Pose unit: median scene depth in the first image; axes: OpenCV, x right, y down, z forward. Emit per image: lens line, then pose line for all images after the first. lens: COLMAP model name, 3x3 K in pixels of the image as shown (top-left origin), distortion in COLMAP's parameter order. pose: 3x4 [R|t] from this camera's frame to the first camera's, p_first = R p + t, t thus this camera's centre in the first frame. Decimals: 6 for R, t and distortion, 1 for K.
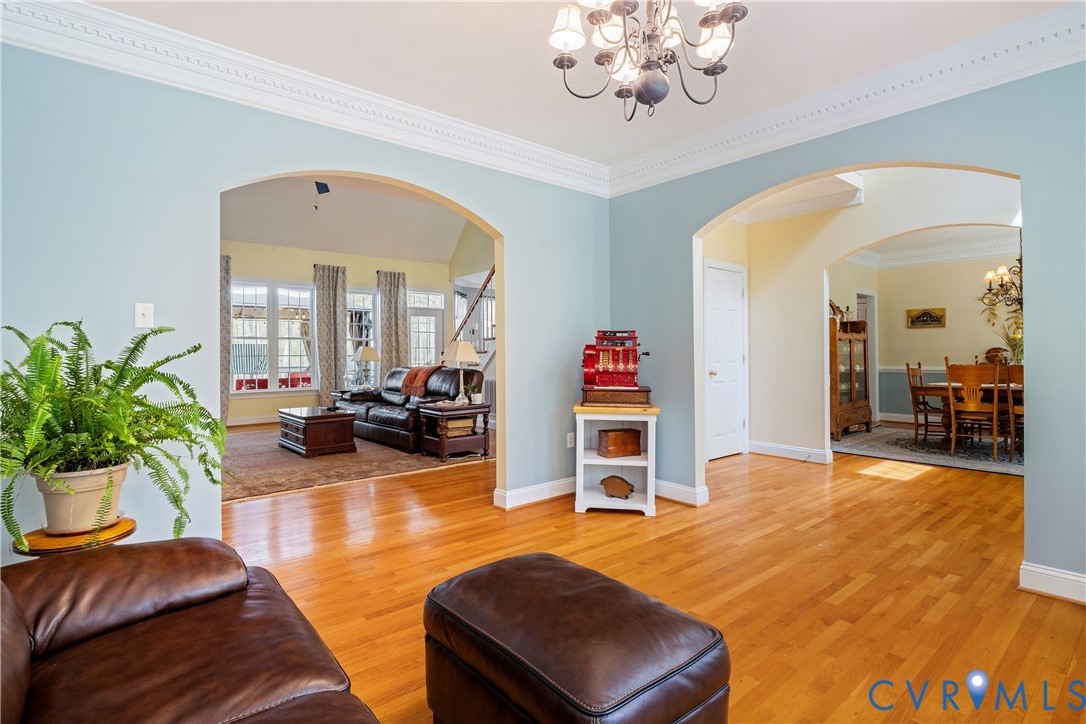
lens RADIAL K [[531.4, 0, 544.2], [0, 531.4, 352.3], [0, 0, 1]] dist [-0.005966, -0.000818]
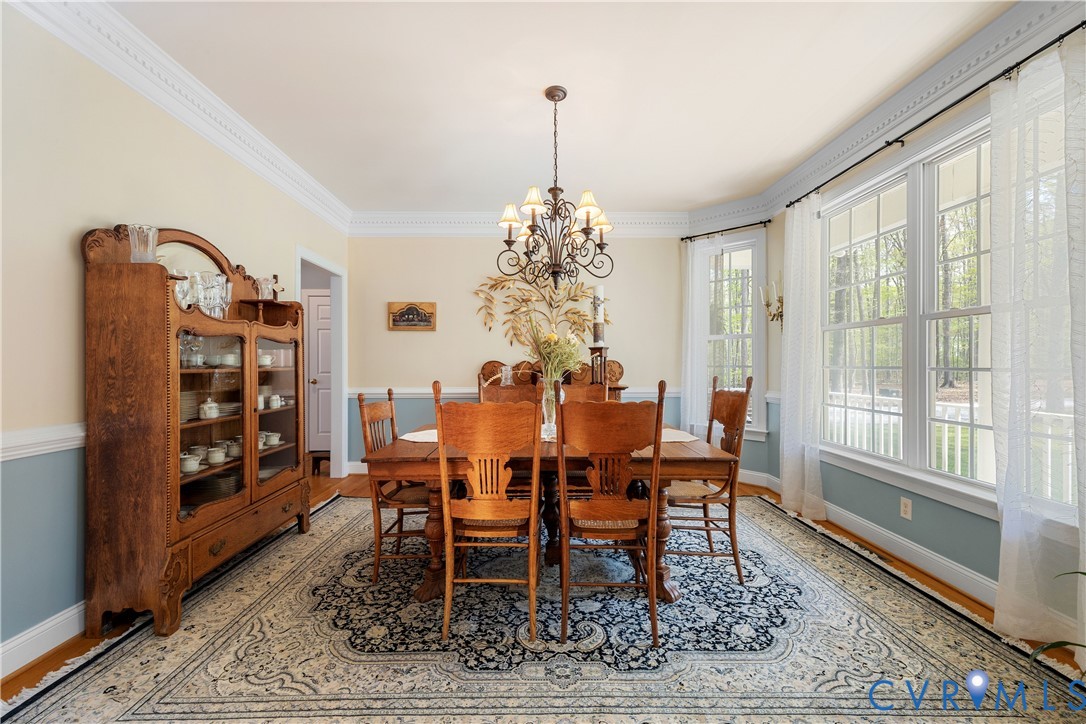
lens RADIAL K [[436.8, 0, 543.4], [0, 436.8, 365.7], [0, 0, 1]] dist [-0.030622, -0.000257]
pose [[0.632739, 0.003908, 0.774355, 0.444337], [-0.003022, 0.999992, -0.002578, -0.001058], [-0.774359, -0.000709, 0.632746, 0.580712]]
